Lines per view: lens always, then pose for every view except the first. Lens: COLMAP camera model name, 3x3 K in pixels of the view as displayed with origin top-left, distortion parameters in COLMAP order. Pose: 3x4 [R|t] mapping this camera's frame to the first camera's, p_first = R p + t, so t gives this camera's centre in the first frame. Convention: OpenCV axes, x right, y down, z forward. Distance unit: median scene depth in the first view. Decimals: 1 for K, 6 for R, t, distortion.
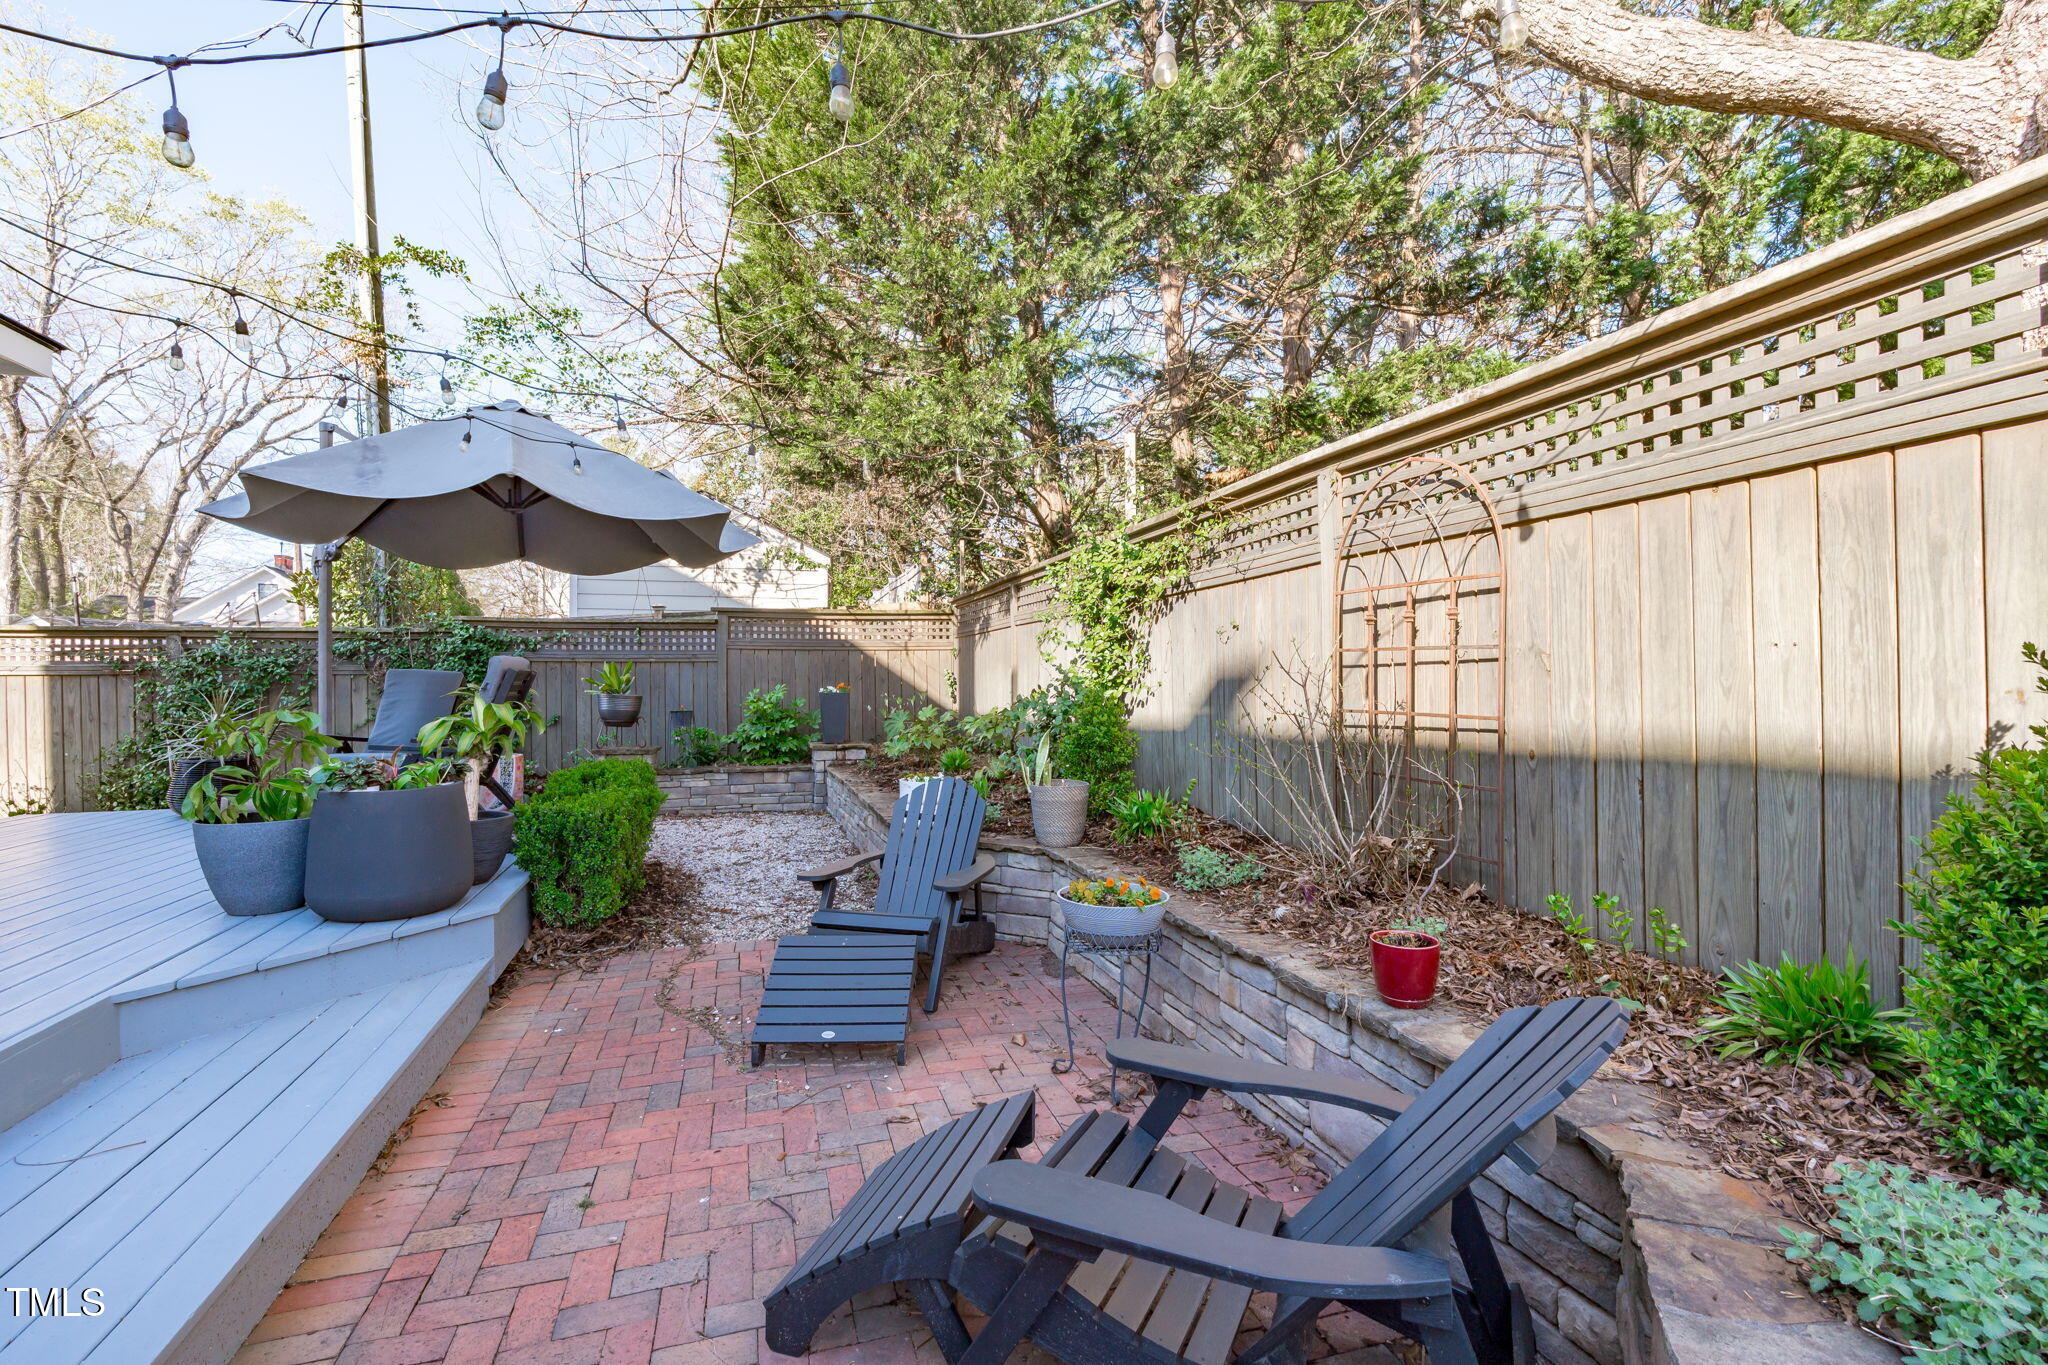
lens RADIAL K [[923.9, 0, 1024.0], [0, 923.9, 680.4], [0, 0, 1]] dist [-0.002590, -0.000264]
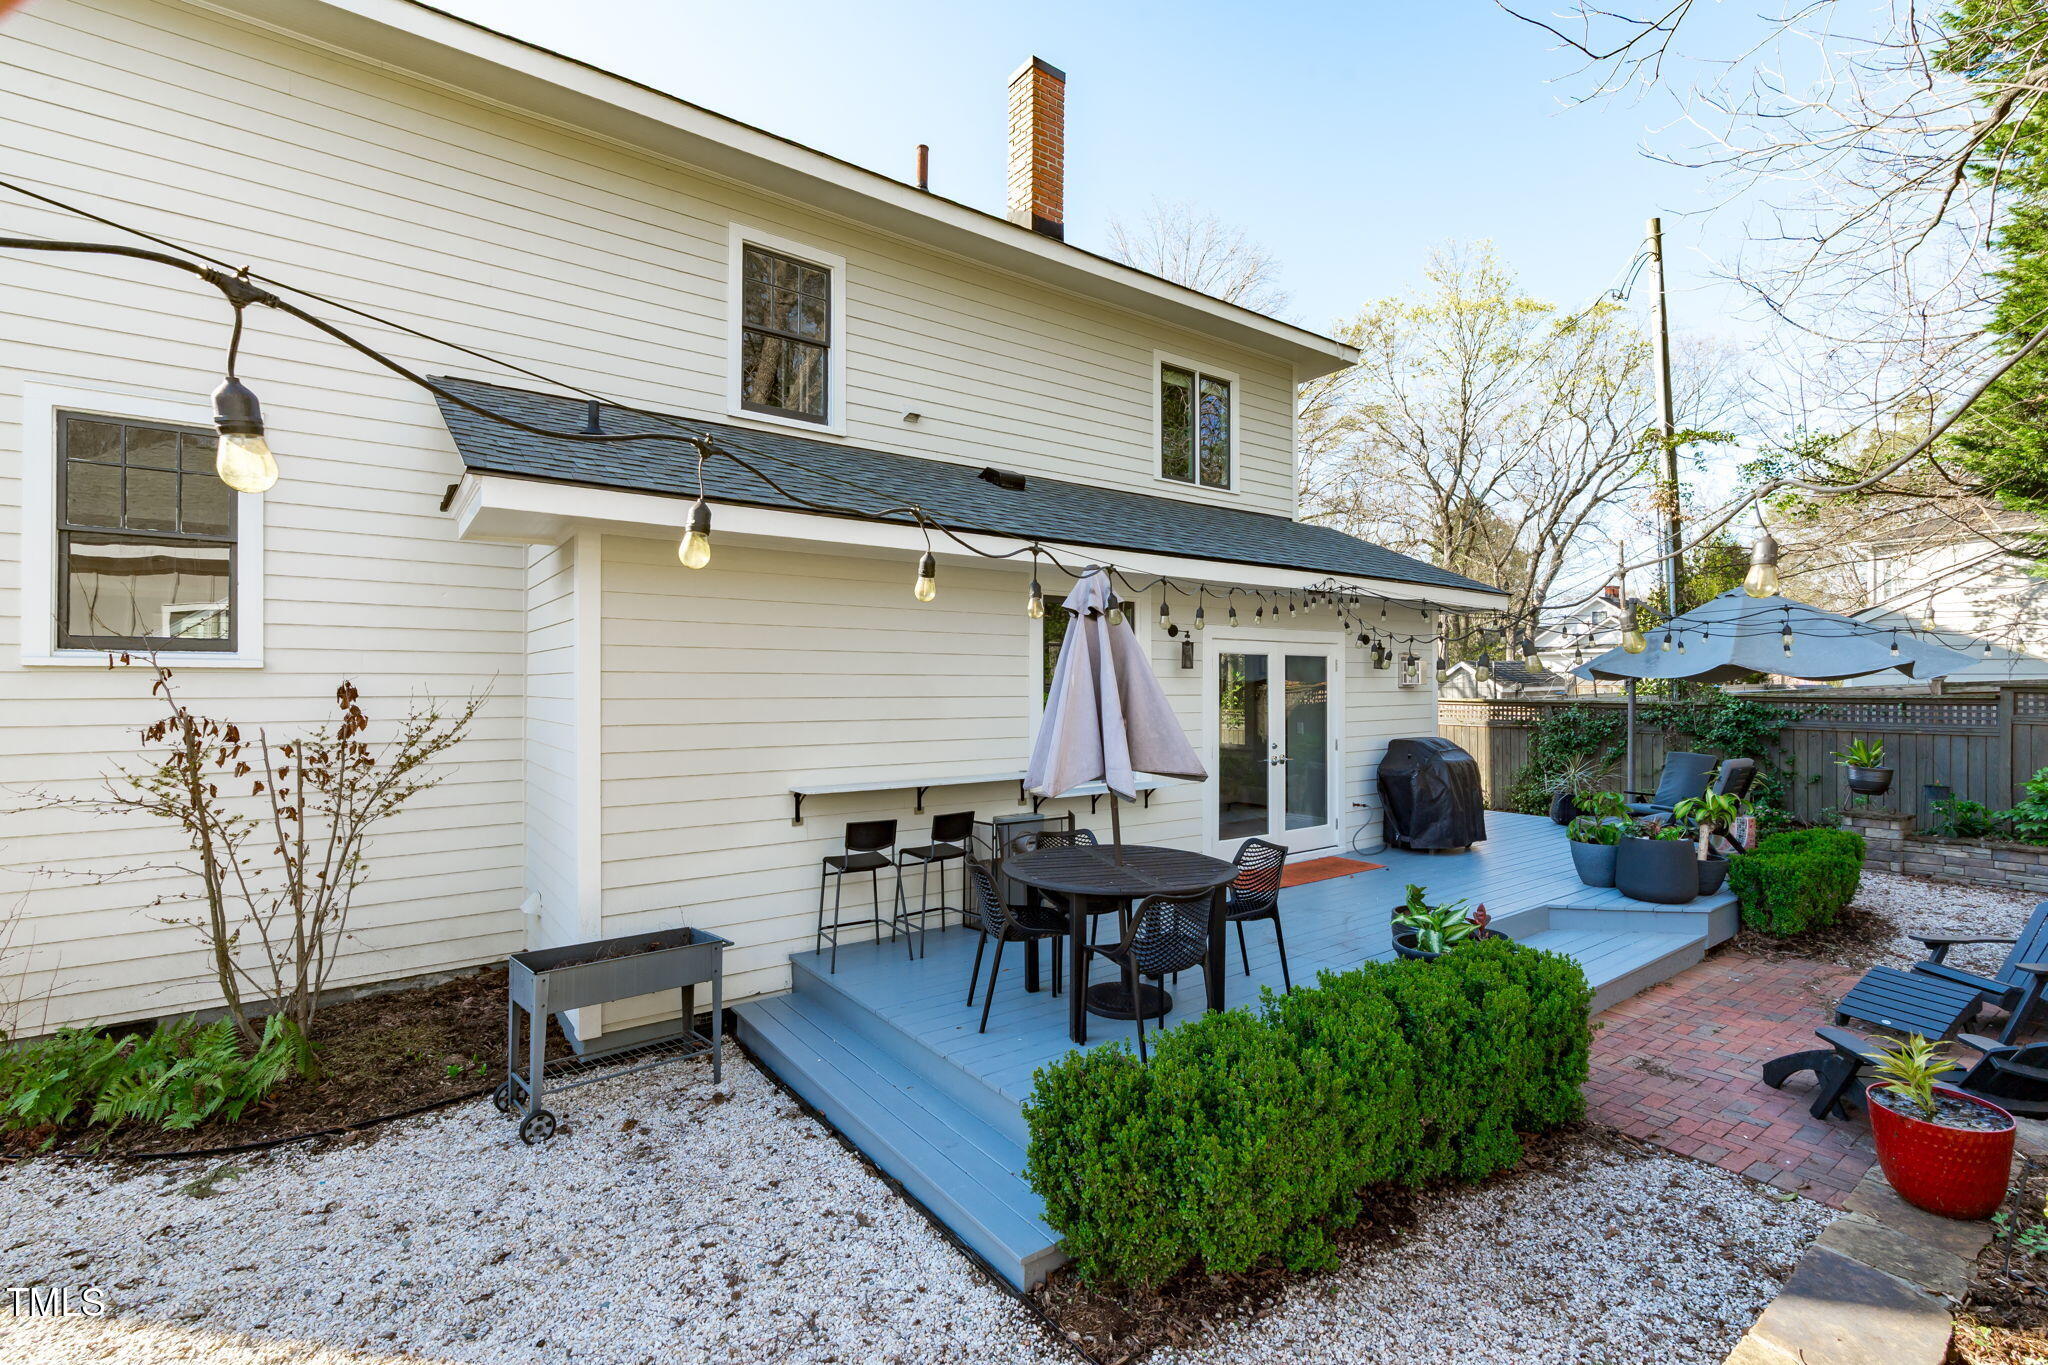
lens RADIAL K [[923.9, 0, 1023.2], [0, 923.9, 678.7], [0, 0, 1]] dist [-0.002590, -0.000264]
pose [[0.320098, 0.003921, -0.947376, 0.339496], [-0.000319, 0.999992, 0.004031, -0.103424], [0.947384, -0.000988, 0.320097, -0.415478]]
